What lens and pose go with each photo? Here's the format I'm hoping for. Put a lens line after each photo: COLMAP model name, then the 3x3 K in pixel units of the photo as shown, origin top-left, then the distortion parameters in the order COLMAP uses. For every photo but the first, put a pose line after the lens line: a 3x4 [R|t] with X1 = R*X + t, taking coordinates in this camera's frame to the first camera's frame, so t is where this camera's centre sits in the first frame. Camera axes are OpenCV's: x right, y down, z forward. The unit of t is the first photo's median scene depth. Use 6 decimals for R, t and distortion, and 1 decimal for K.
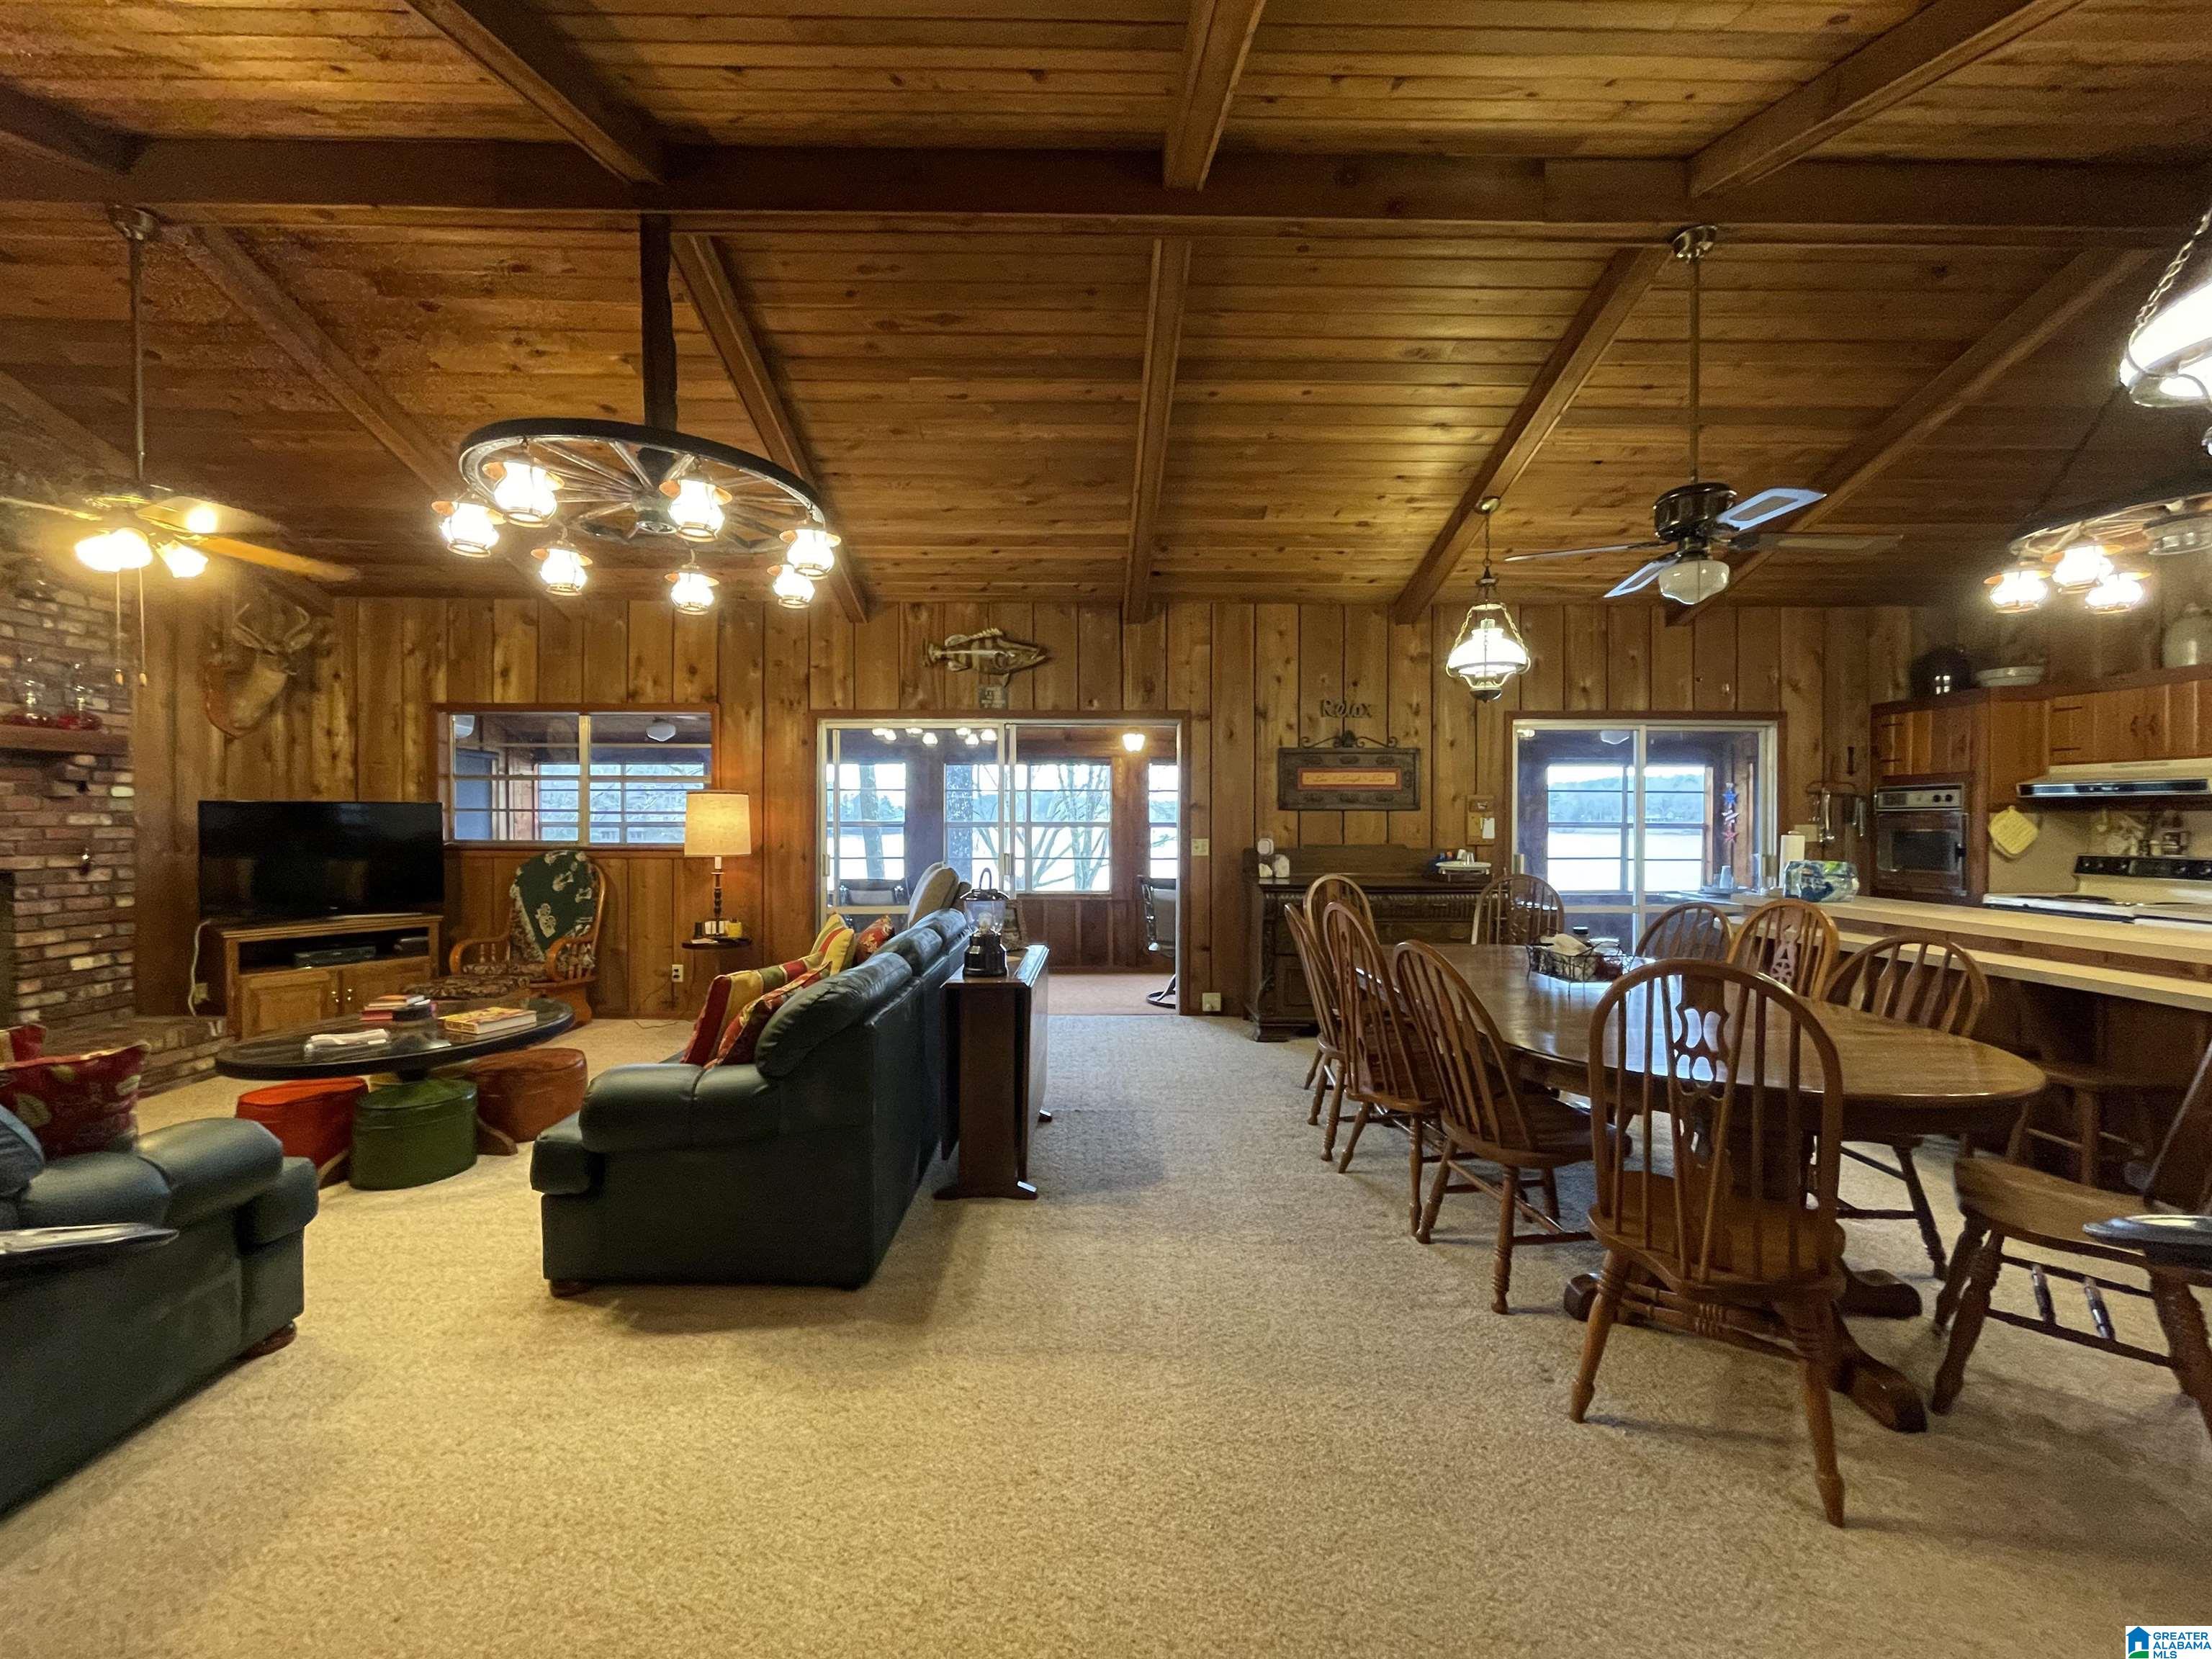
lens RADIAL K [[895.6, 0, 1100.7], [0, 895.6, 834.9], [0, 0, 1]] dist [-0.003579, 0.000625]
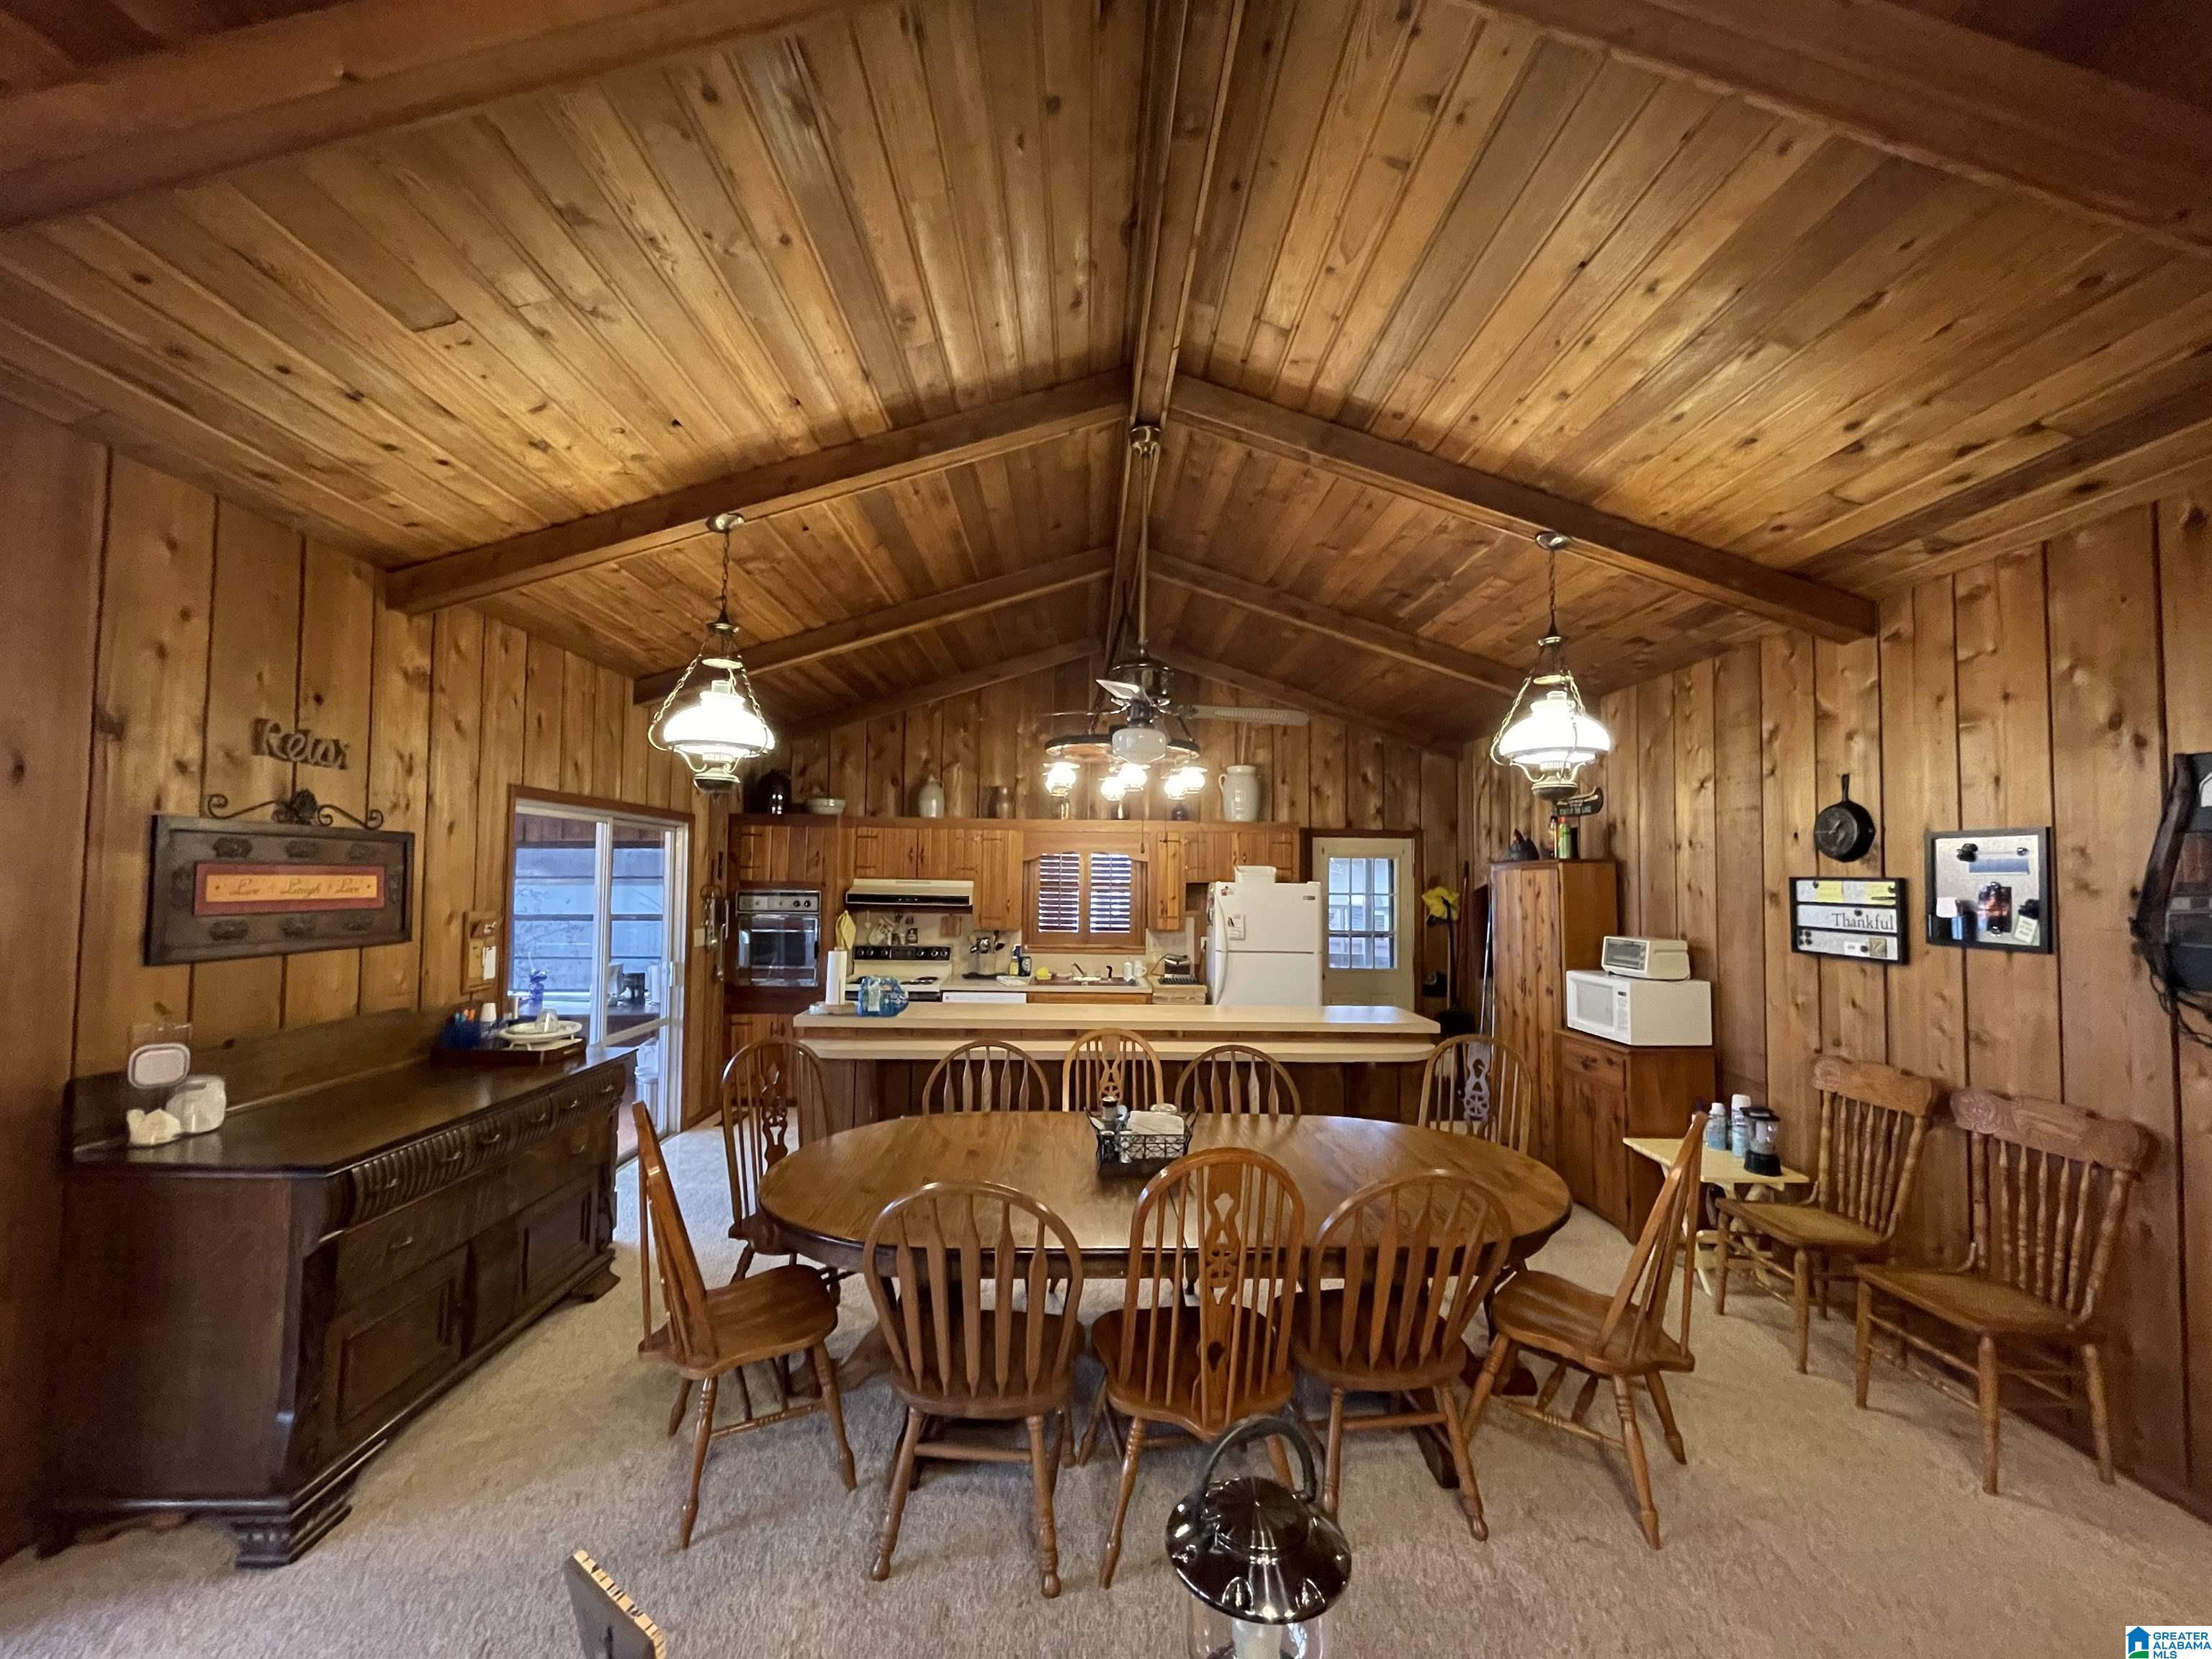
lens RADIAL K [[895.6, 0, 1106.1], [0, 895.6, 831.9], [0, 0, 1]] dist [-0.003579, 0.000625]
pose [[-0.005089, 0.052706, 0.998597, -0.333006], [0.002649, 0.998607, -0.052693, -0.102434], [-0.999984, 0.002377, -0.005221, 0.864186]]
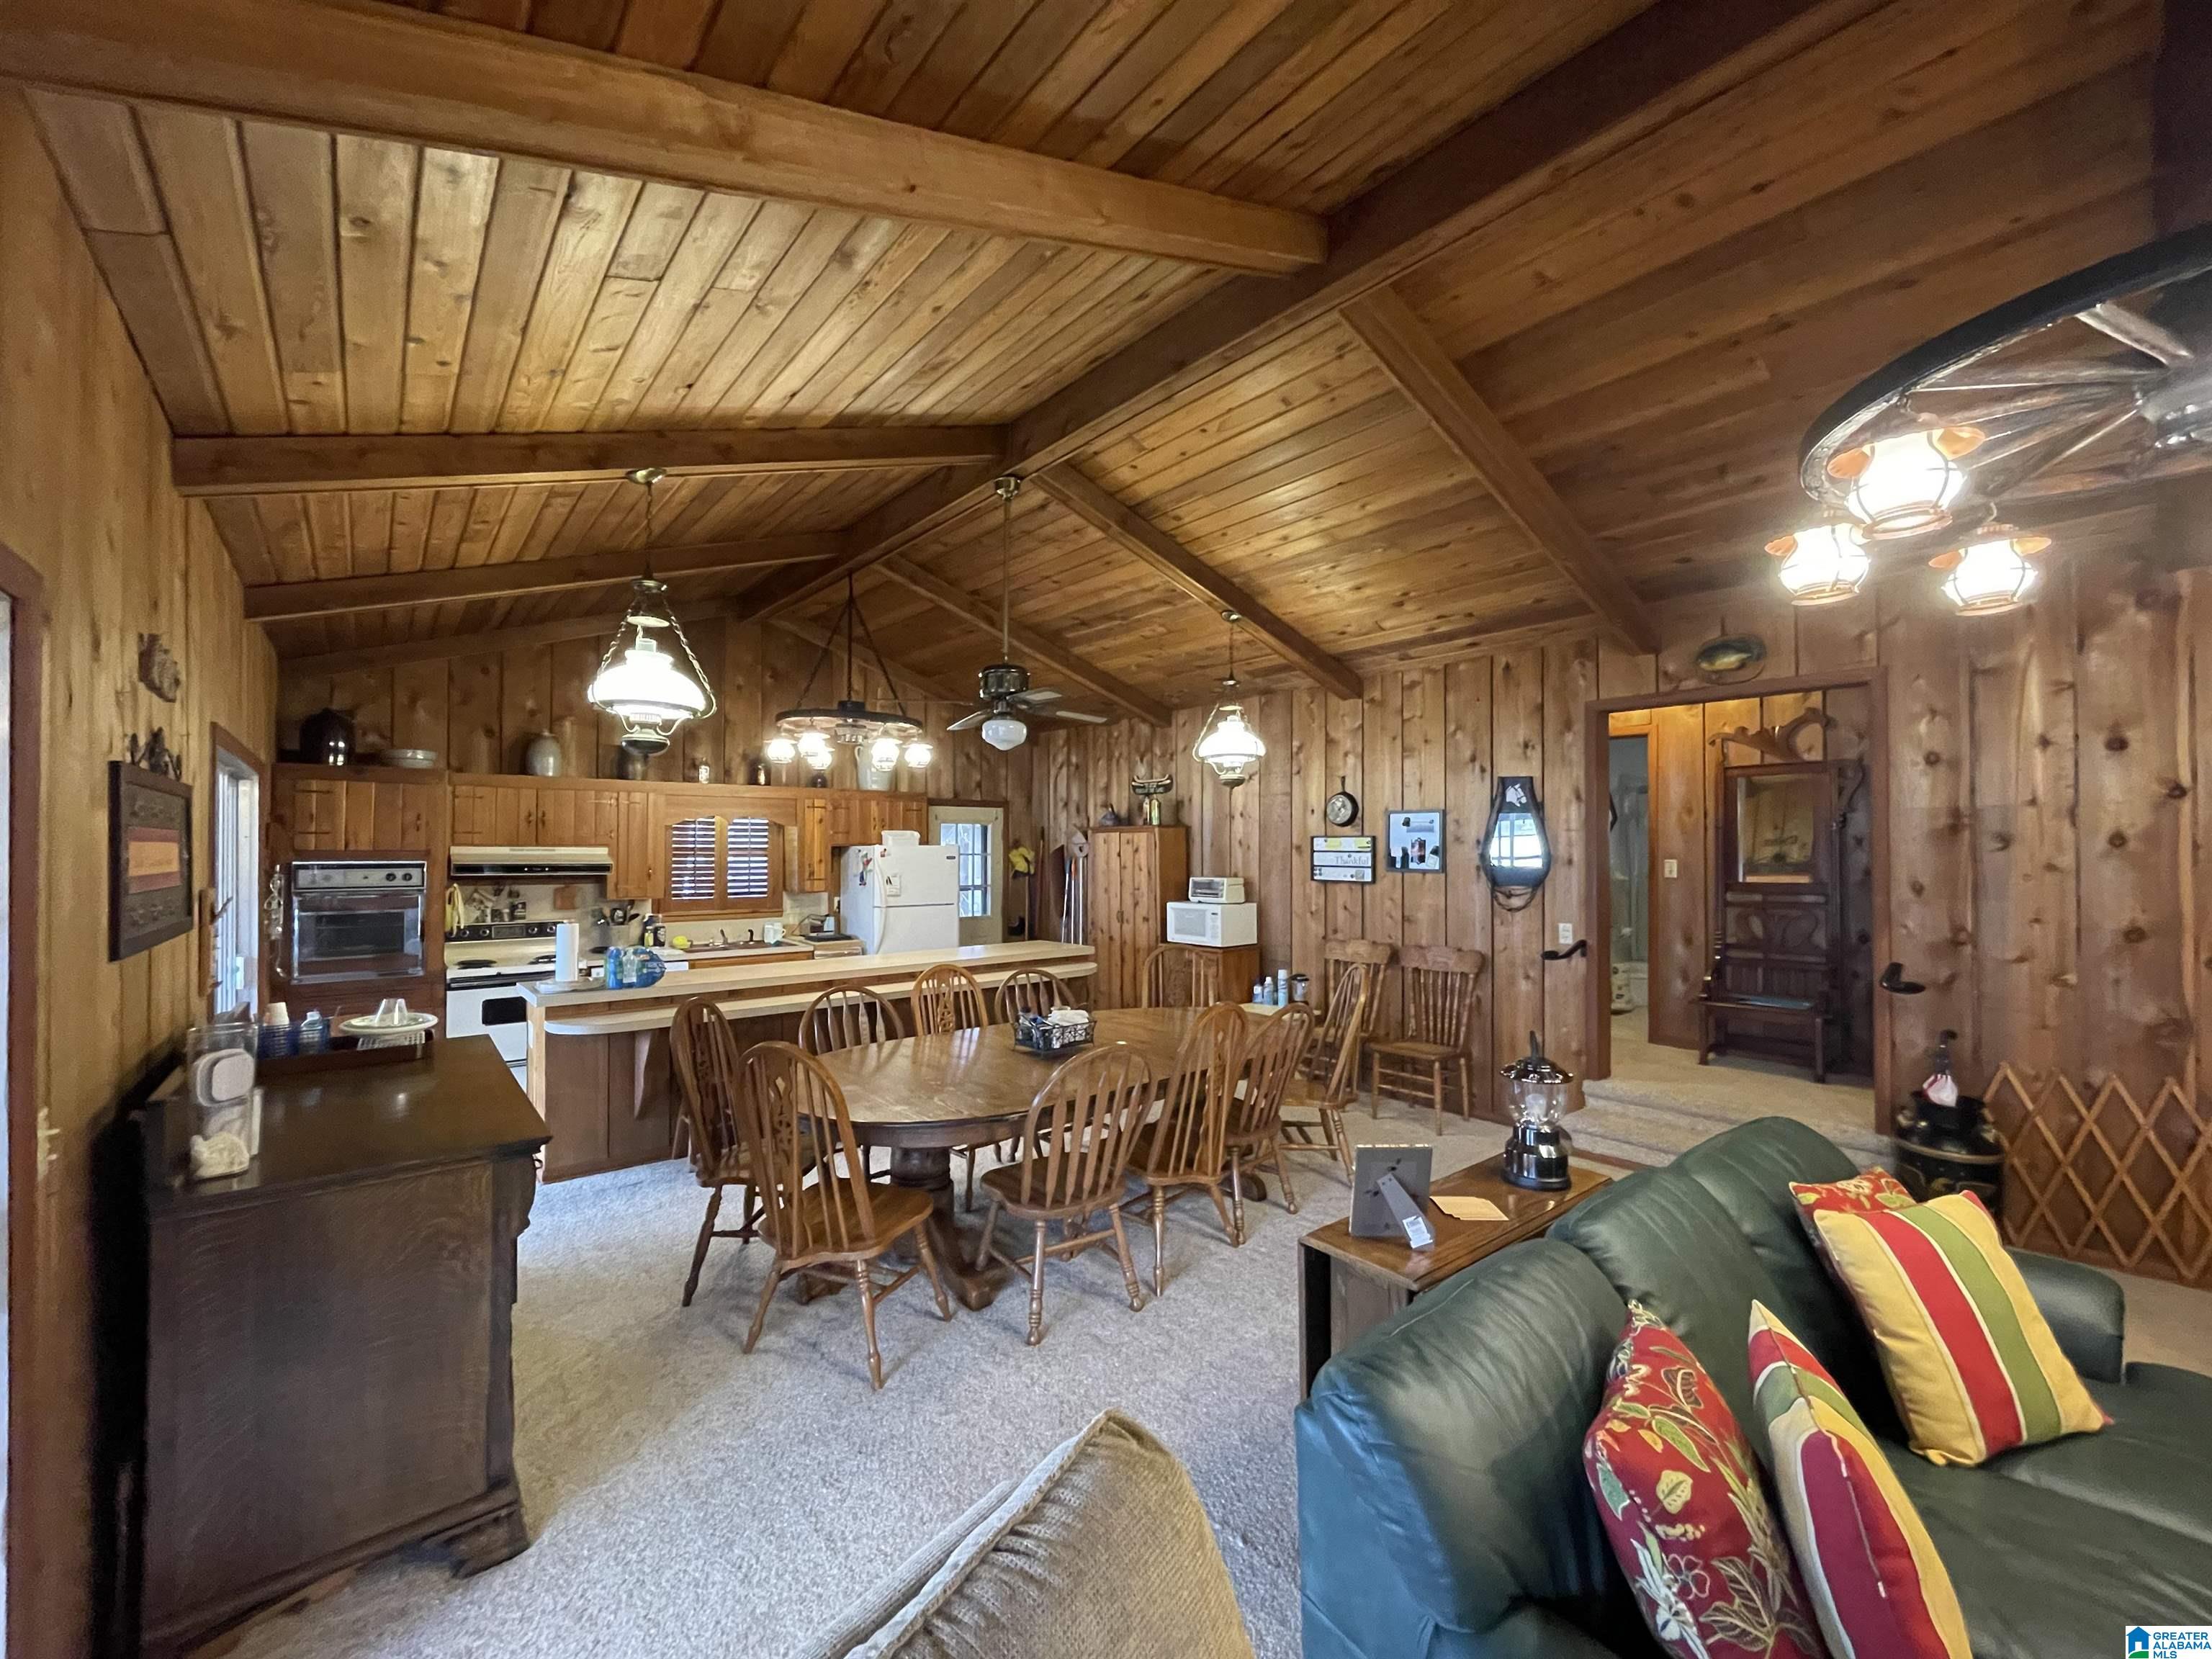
lens RADIAL K [[895.6, 0, 1100.3], [0, 895.6, 825.5], [0, 0, 1]] dist [-0.003579, 0.000625]
pose [[-0.622246, 0.020993, 0.782540, -0.397552], [0.013671, 0.999779, -0.015950, -0.100779], [-0.782702, 0.000773, -0.622396, 1.433349]]
